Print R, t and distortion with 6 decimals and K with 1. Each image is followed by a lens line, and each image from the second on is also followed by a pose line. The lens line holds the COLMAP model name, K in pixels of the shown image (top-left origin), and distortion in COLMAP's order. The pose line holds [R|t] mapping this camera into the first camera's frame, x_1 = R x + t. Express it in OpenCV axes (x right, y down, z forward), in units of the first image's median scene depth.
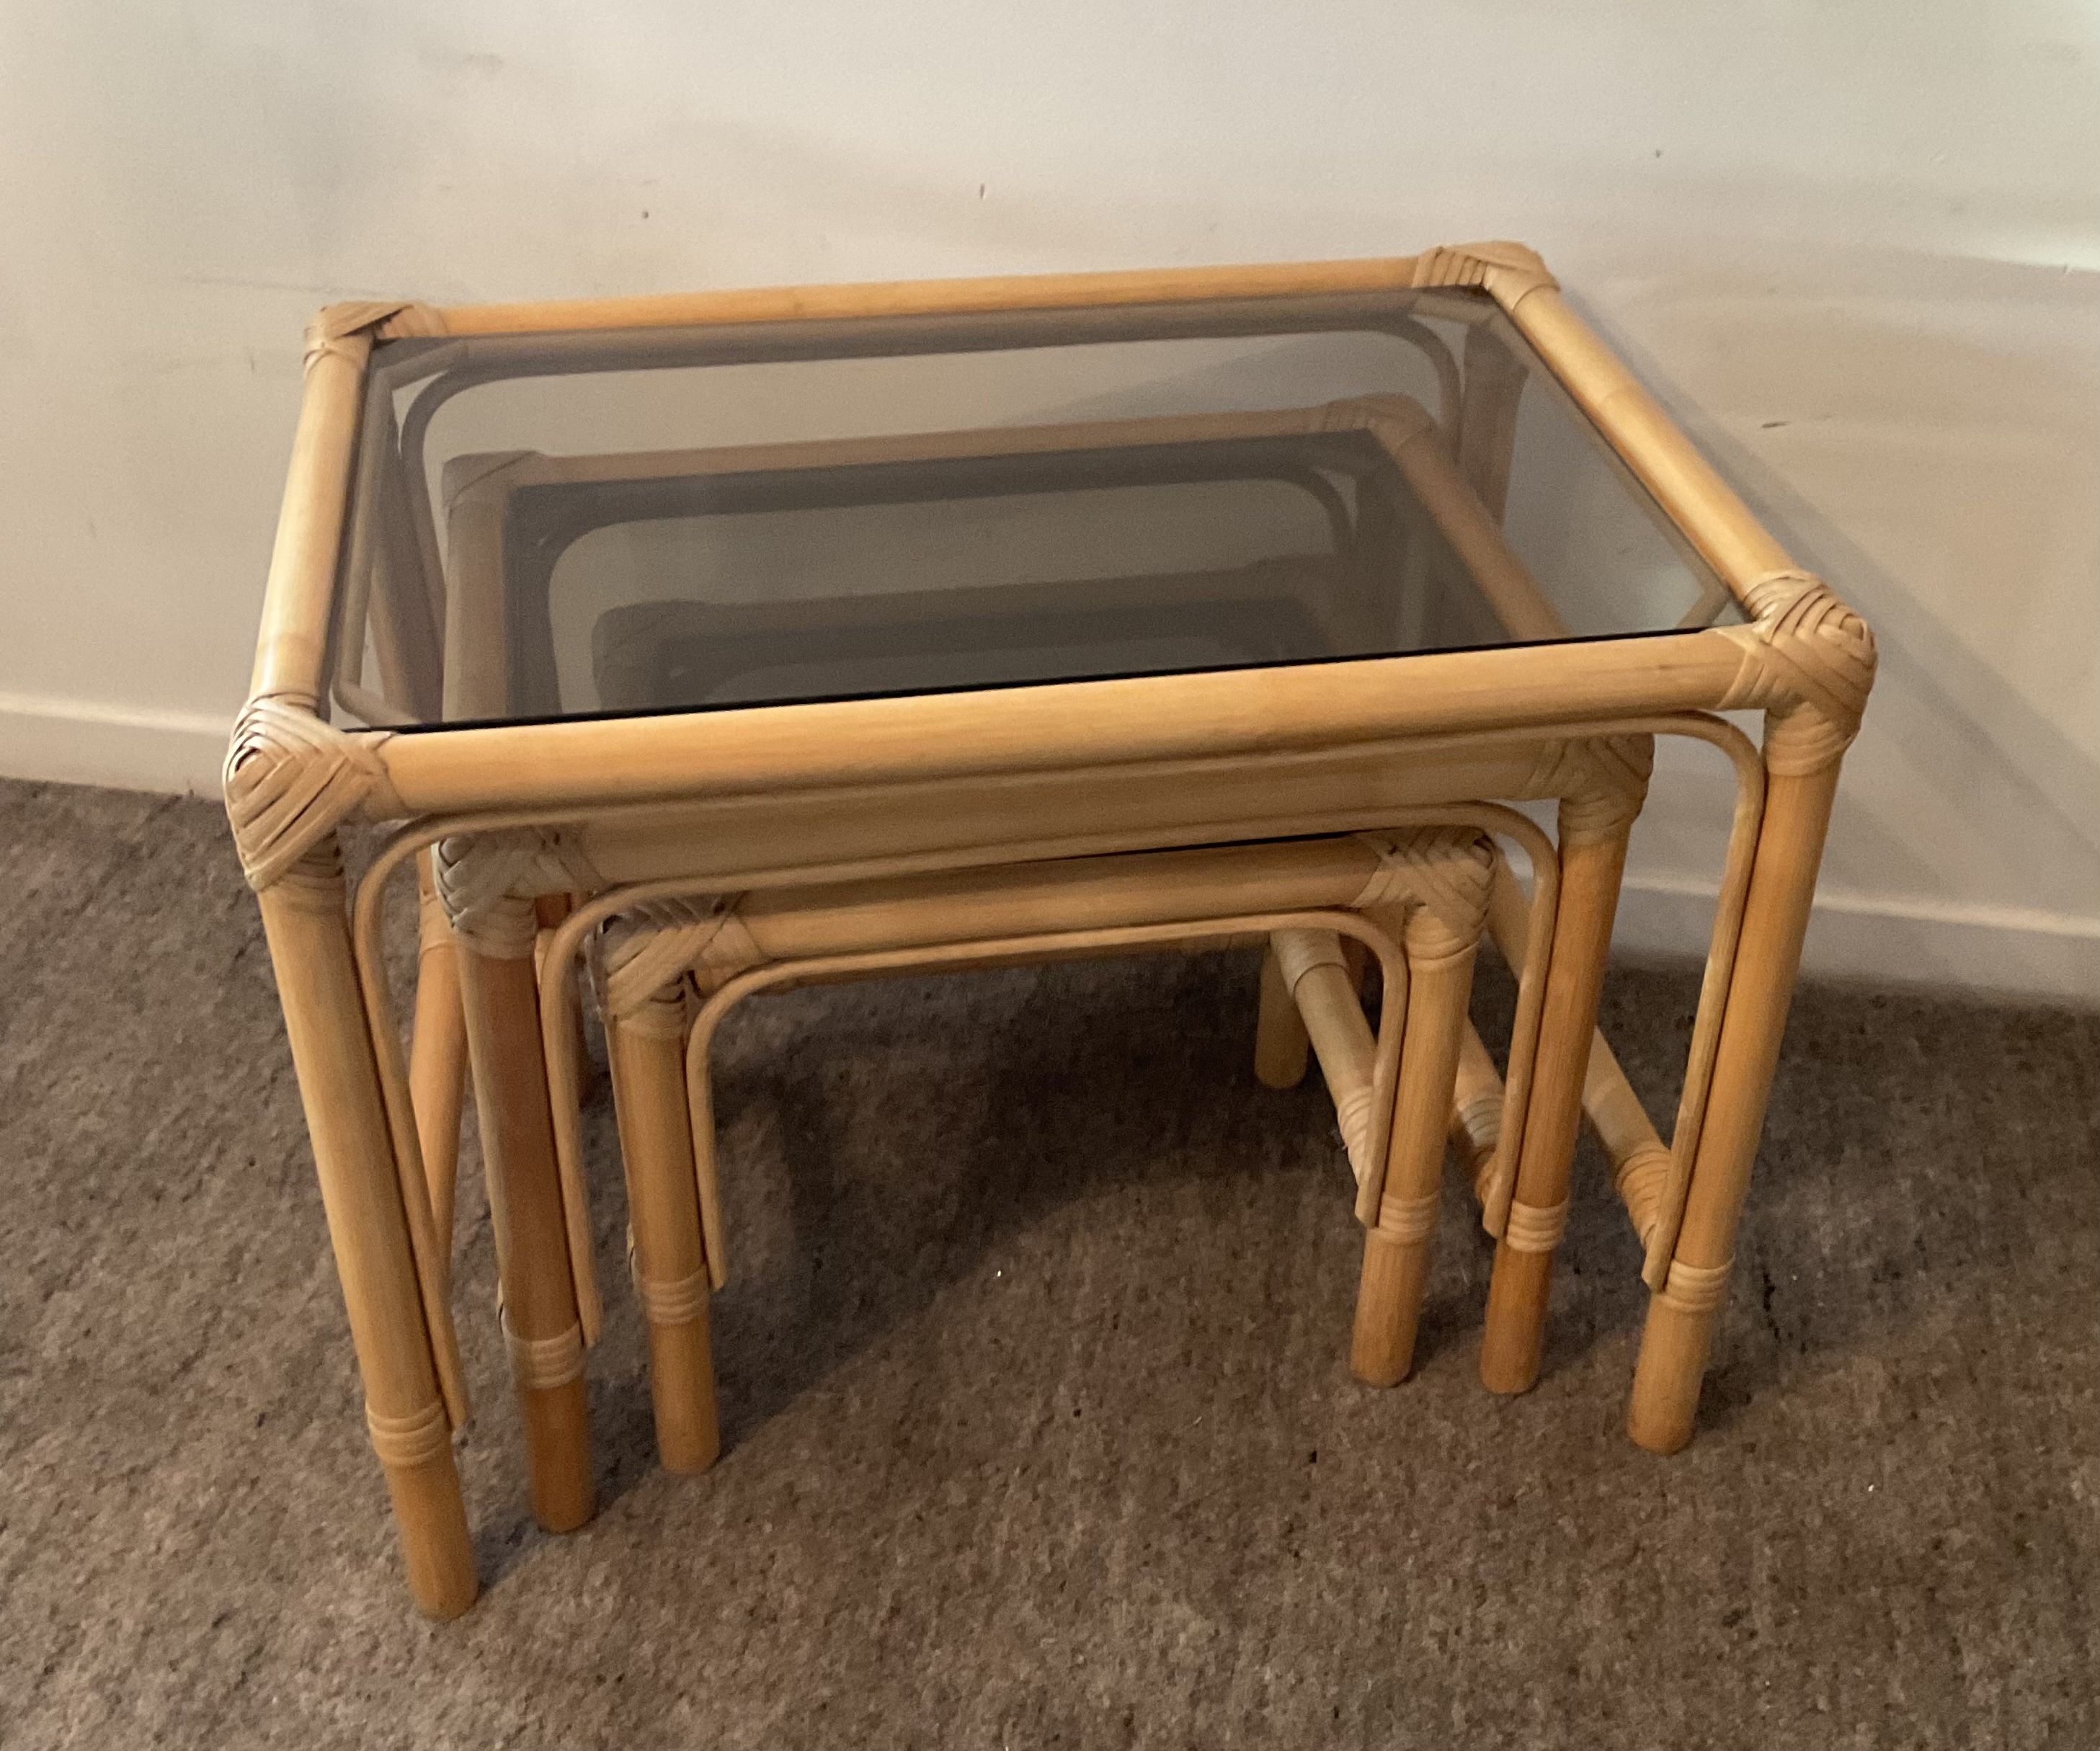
lens RADIAL K [[2395.7, 0, 1067.2], [0, 2395.7, 924.1], [0, 0, 1]] dist [0.139968, -0.315445]
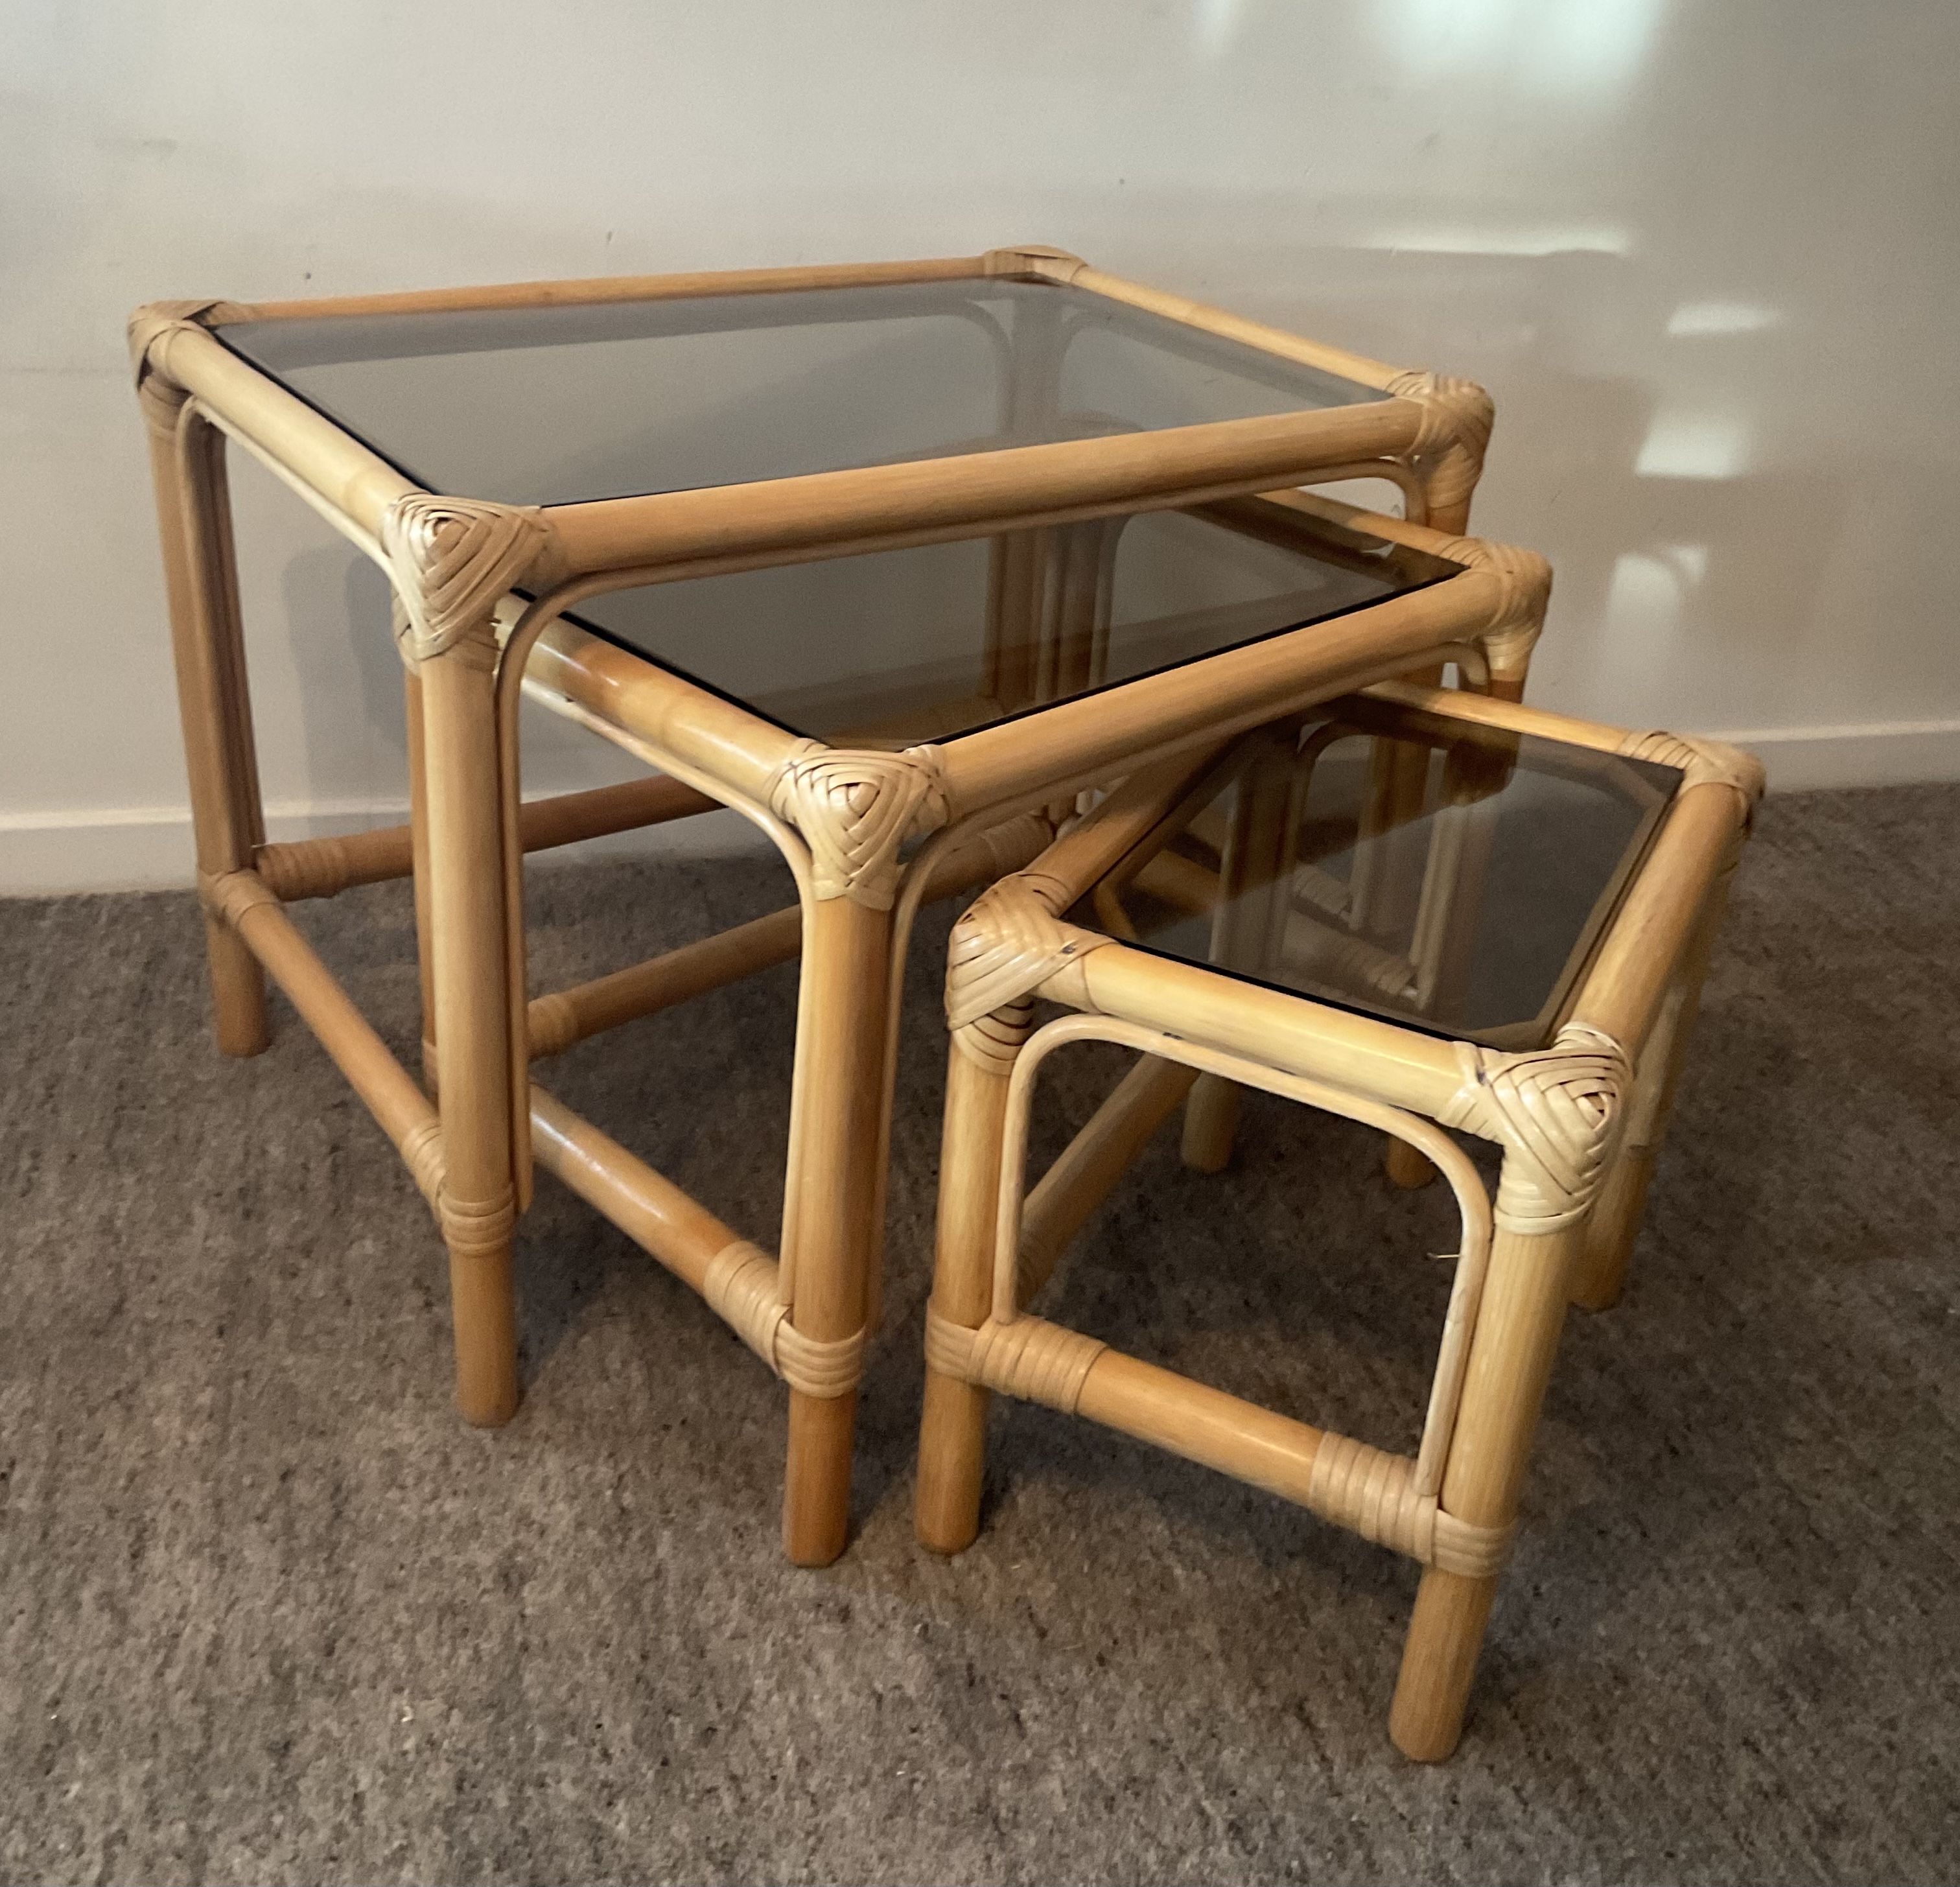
lens RADIAL K [[2170.7, 0, 968.0], [0, 2170.7, 870.1], [0, 0, 1]] dist [0.132124, -0.294899]
pose [[0.909456, -0.143712, 0.390175, -0.388830], [0.203713, 0.972038, -0.116805, 0.191899], [-0.362479, 0.185713, 0.913302, -0.014191]]
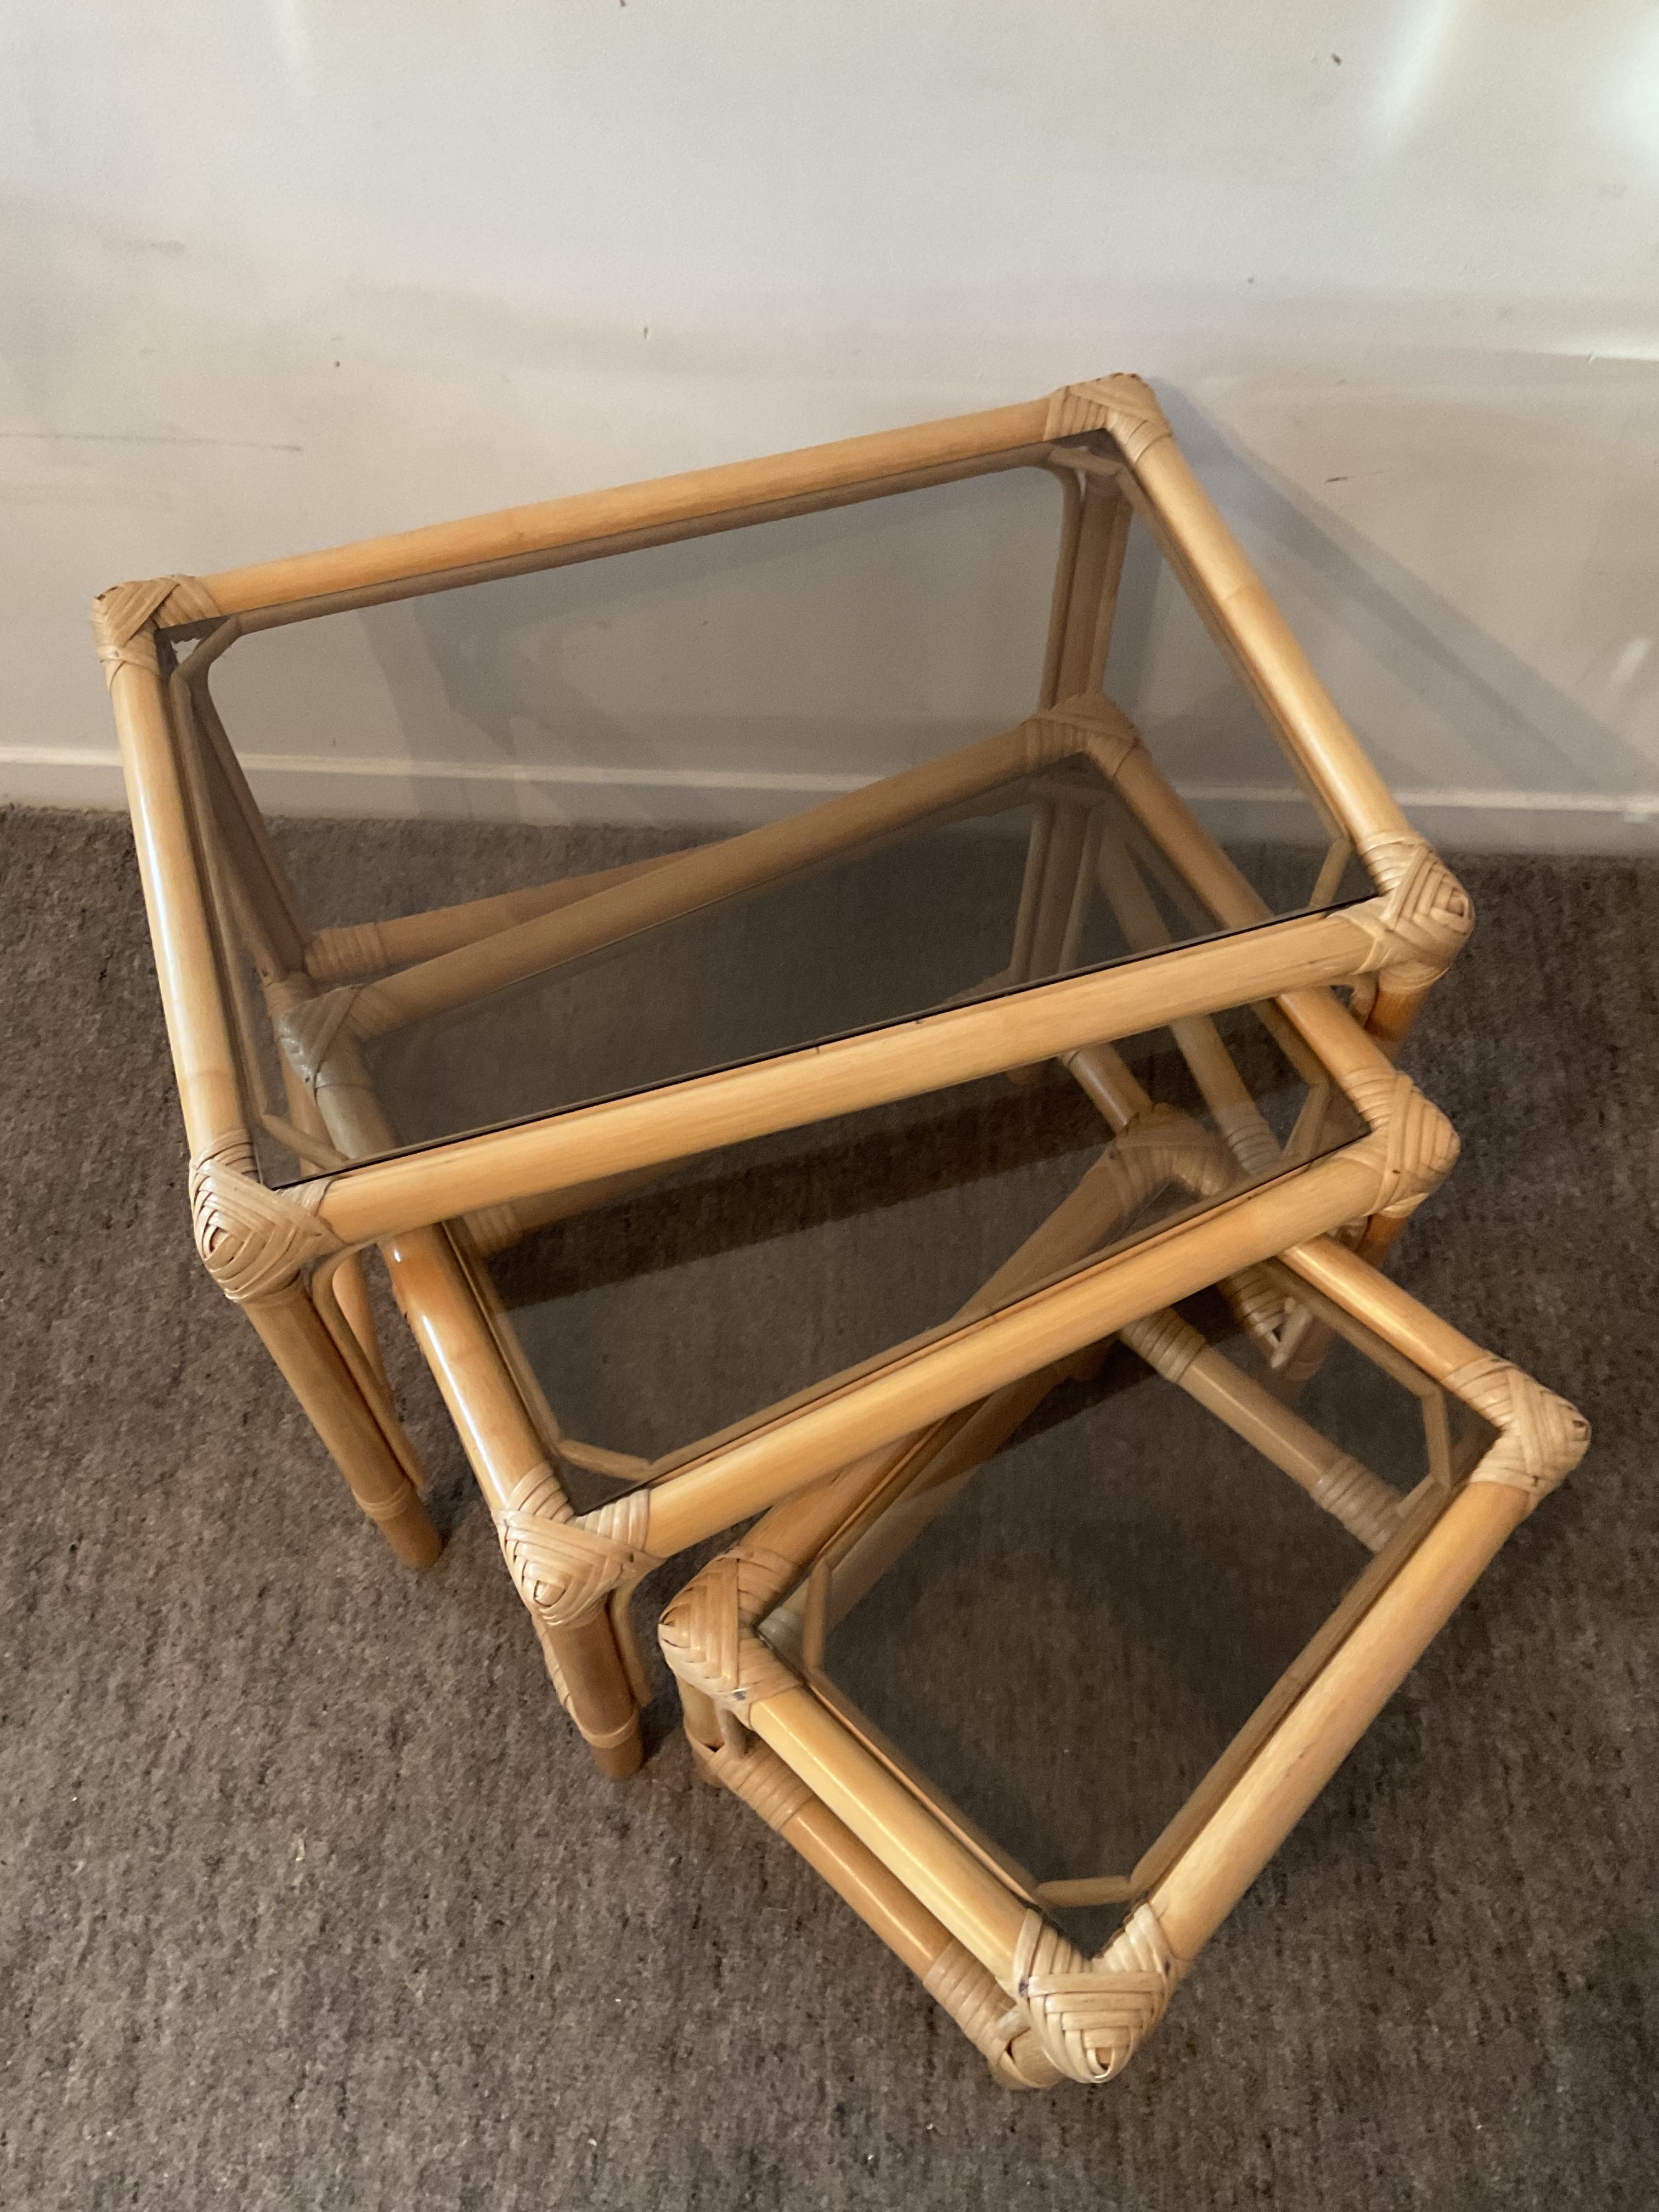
lens RADIAL K [[1834.3, 0, 814.0], [0, 1834.3, 1103.8], [0, 0, 1]] dist [0.079756, -0.149883]
pose [[0.990605, -0.121739, 0.062308, -0.061763], [0.087711, 0.915123, 0.393519, -0.342234], [-0.104926, -0.384356, 0.917203, 0.090989]]
